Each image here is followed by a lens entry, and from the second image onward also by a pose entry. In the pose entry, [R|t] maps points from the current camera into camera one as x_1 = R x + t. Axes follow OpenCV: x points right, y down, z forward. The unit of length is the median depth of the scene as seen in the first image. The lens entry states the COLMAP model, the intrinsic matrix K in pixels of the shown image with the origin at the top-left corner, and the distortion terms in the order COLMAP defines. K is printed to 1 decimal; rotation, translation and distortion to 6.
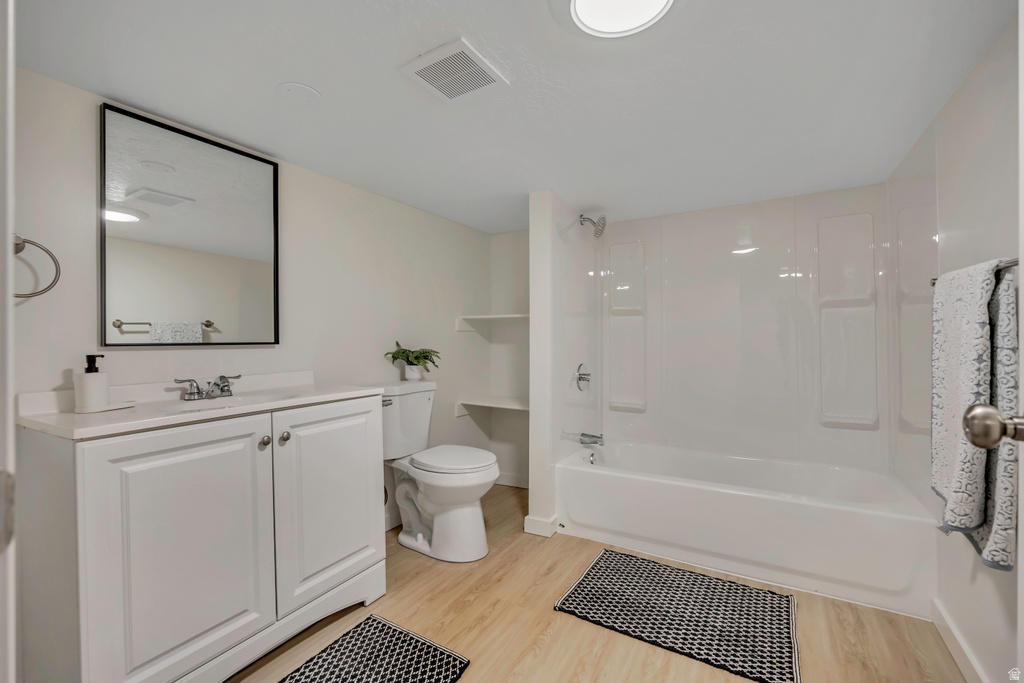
lens RADIAL K [[437.3, 0, 525.3], [0, 437.3, 341.2], [0, 0, 1]] dist [-0.000957, -0.000294]
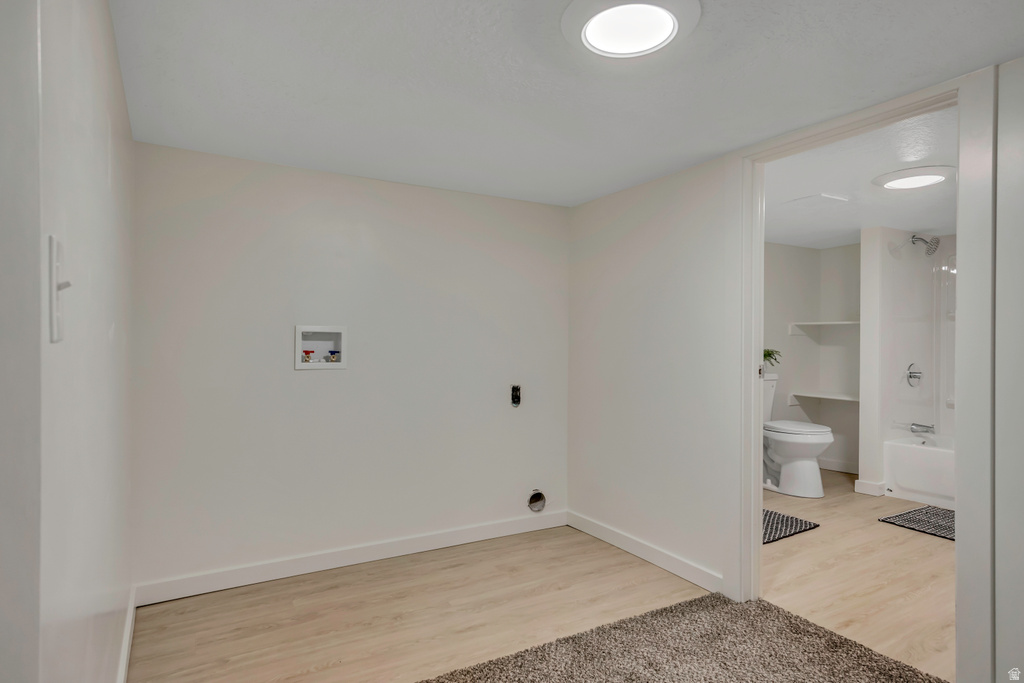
lens RADIAL K [[591.4, 0, 512.0], [0, 591.4, 341.5], [0, 0, 1]] dist [0.025078, 0.000460]
pose [[0.868527, 0.004782, -0.495618, -0.008275], [-0.004805, 0.999988, 0.001227, -0.003875], [0.495618, 0.001316, 0.868540, -0.924040]]
